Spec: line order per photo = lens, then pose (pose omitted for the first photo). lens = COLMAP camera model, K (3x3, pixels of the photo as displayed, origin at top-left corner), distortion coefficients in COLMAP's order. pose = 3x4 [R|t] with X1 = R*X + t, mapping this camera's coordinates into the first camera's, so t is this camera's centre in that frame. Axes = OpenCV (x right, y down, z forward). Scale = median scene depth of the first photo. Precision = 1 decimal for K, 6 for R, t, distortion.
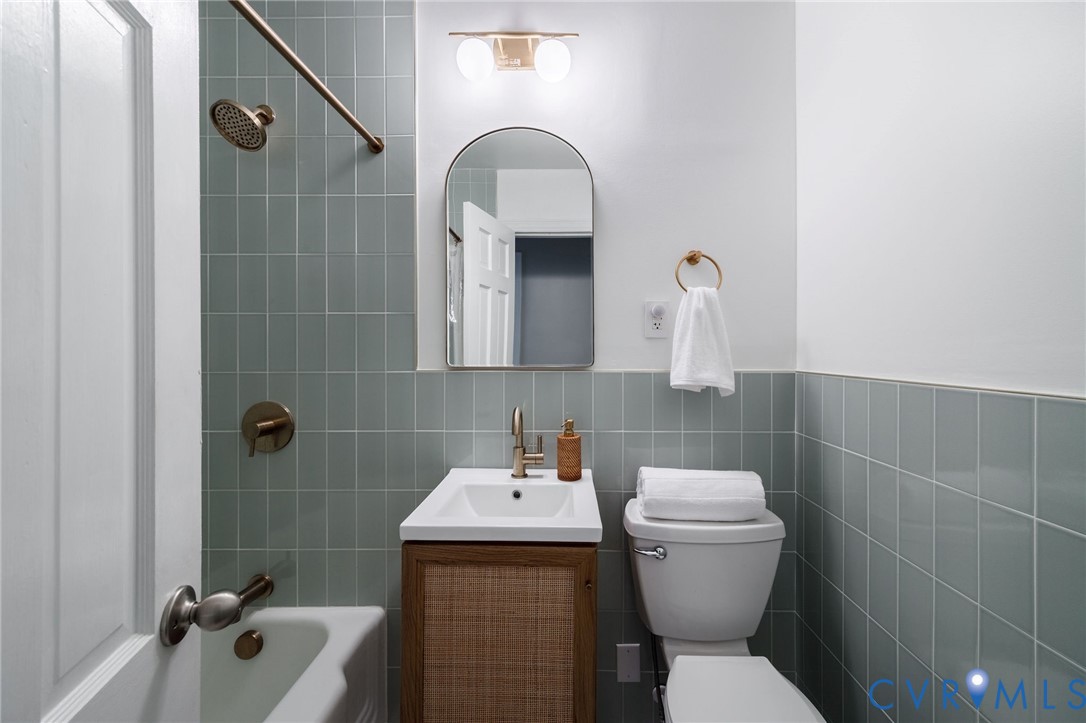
lens RADIAL K [[440.2, 0, 543.0], [0, 440.2, 361.5], [0, 0, 1]] dist [0.008186, 0.000106]
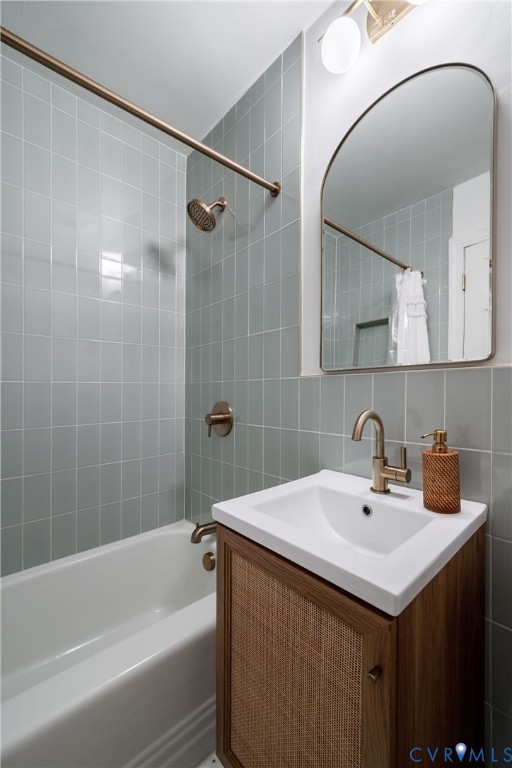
lens RADIAL K [[311.3, 0, 258.5], [0, 311.3, 397.0], [0, 0, 1]] dist [0.008186, 0.000106]
pose [[0.702462, 0.012415, -0.711613, 0.212666], [-0.009740, 0.999922, 0.007830, 0.071988], [0.711655, 0.001431, 0.702528, 0.392530]]
